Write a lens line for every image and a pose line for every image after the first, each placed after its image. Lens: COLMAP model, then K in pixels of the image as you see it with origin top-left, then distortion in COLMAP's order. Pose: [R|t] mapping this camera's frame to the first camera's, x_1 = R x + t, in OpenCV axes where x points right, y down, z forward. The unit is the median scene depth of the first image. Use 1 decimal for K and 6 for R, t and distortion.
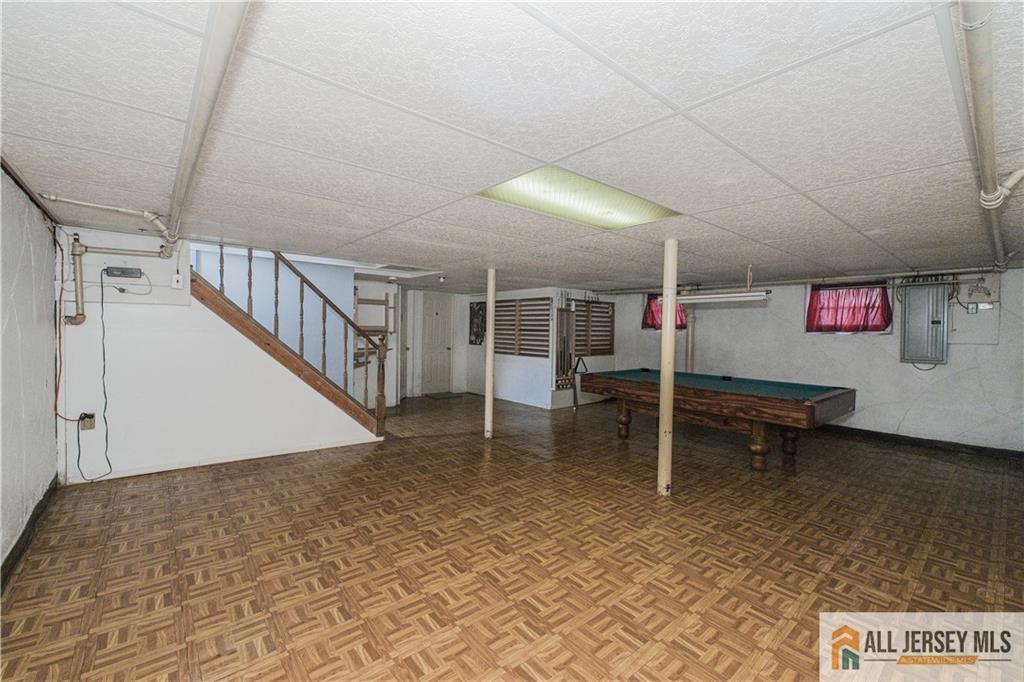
lens RADIAL K [[429.8, 0, 509.8], [0, 429.8, 339.7], [0, 0, 1]] dist [0.002311, 0.000177]
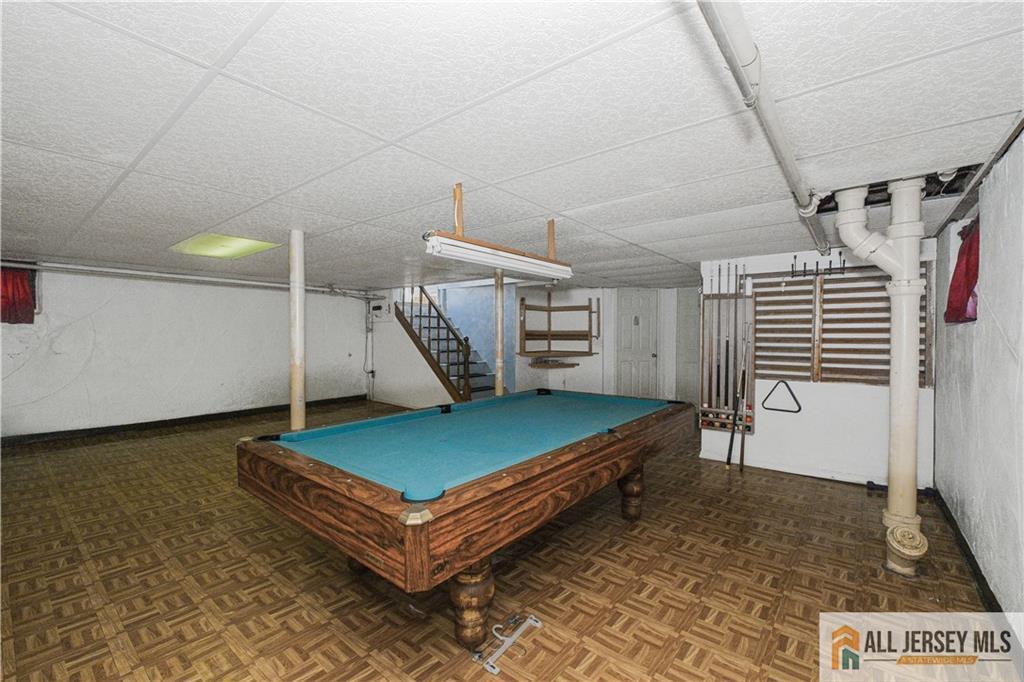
lens RADIAL K [[429.8, 0, 512.9], [0, 429.8, 340.7], [0, 0, 1]] dist [0.002311, 0.000177]
pose [[0.190599, -0.003523, -0.981662, 1.227716], [-0.025784, 0.999631, -0.008593, 0.009514], [0.981329, 0.026949, 0.190438, 1.135671]]
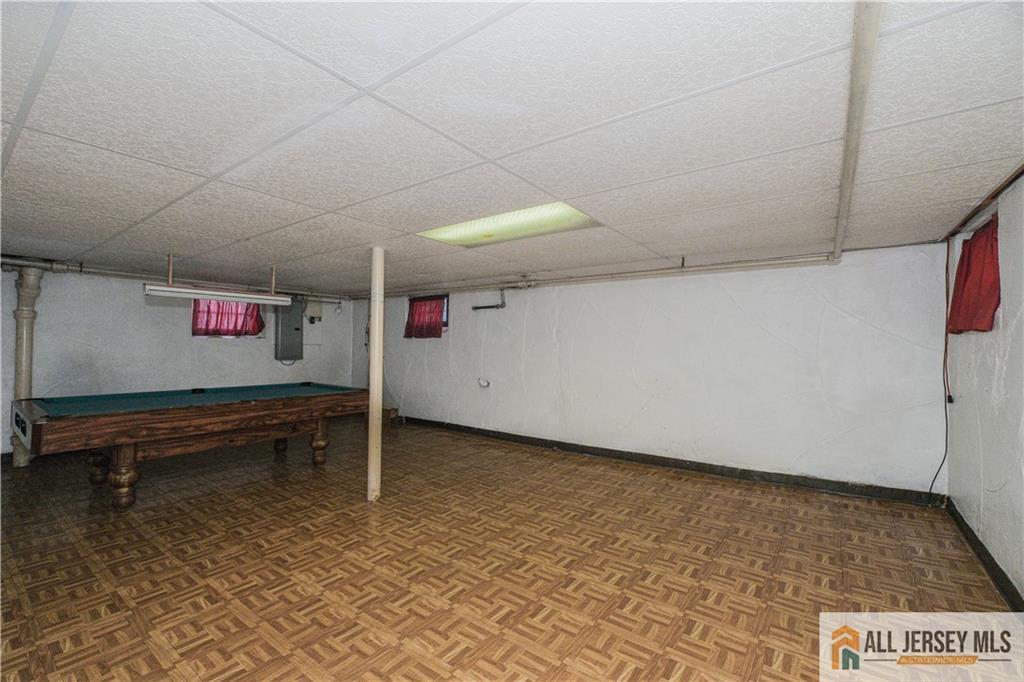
lens RADIAL K [[429.8, 0, 506.6], [0, 429.8, 340.3], [0, 0, 1]] dist [0.002311, 0.000177]
pose [[-0.239936, -0.008242, 0.970754, -0.636004], [0.003581, 0.999950, 0.009376, -0.020576], [-0.970782, 0.005726, -0.239894, 0.842141]]
